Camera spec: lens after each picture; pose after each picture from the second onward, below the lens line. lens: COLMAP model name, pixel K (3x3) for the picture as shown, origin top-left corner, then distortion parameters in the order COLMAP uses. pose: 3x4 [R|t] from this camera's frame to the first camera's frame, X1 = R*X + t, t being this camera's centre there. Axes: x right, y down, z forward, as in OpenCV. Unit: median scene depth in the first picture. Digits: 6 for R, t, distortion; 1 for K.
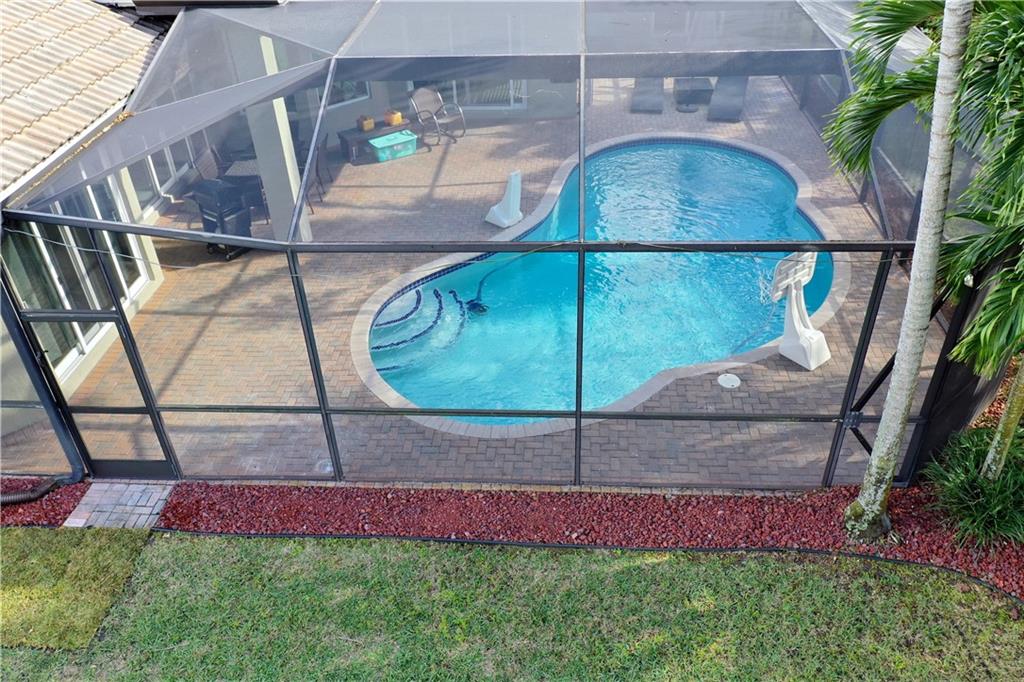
lens RADIAL K [[805.3, 0, 512.9], [0, 805.3, 335.9], [0, 0, 1]] dist [0.005091, 0.001130]
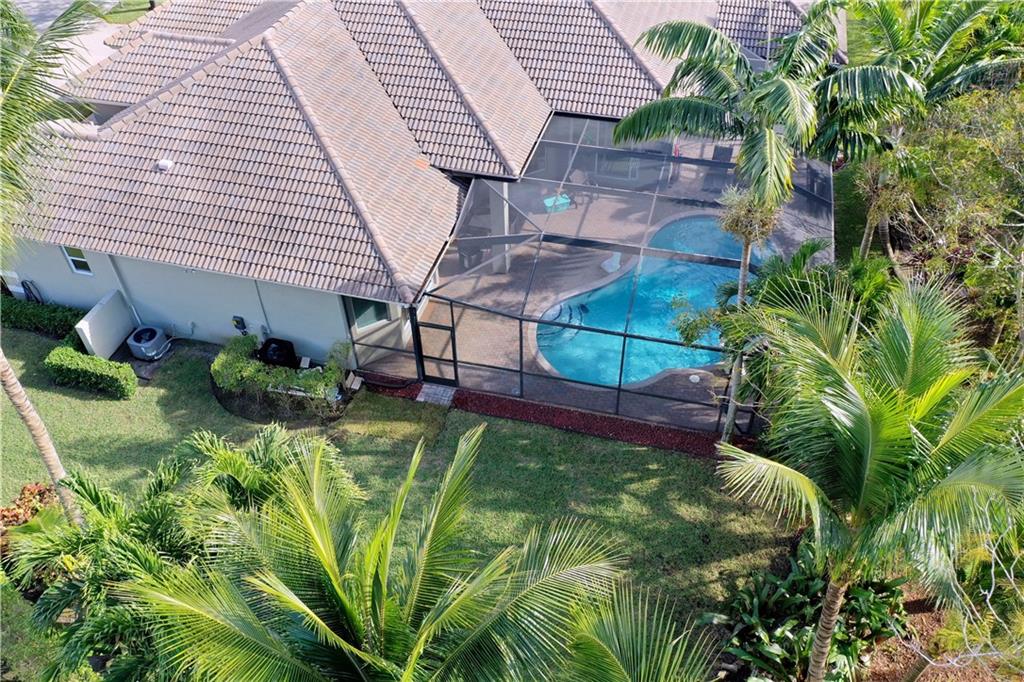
lens RADIAL K [[805.3, 0, 511.6], [0, 805.3, 341.6], [0, 0, 1]] dist [0.005091, 0.001130]
pose [[0.980461, 0.142254, -0.135866, 0.066928], [-0.119924, 0.979742, 0.160384, -0.391092], [0.155929, -0.140957, 0.977659, -1.424618]]
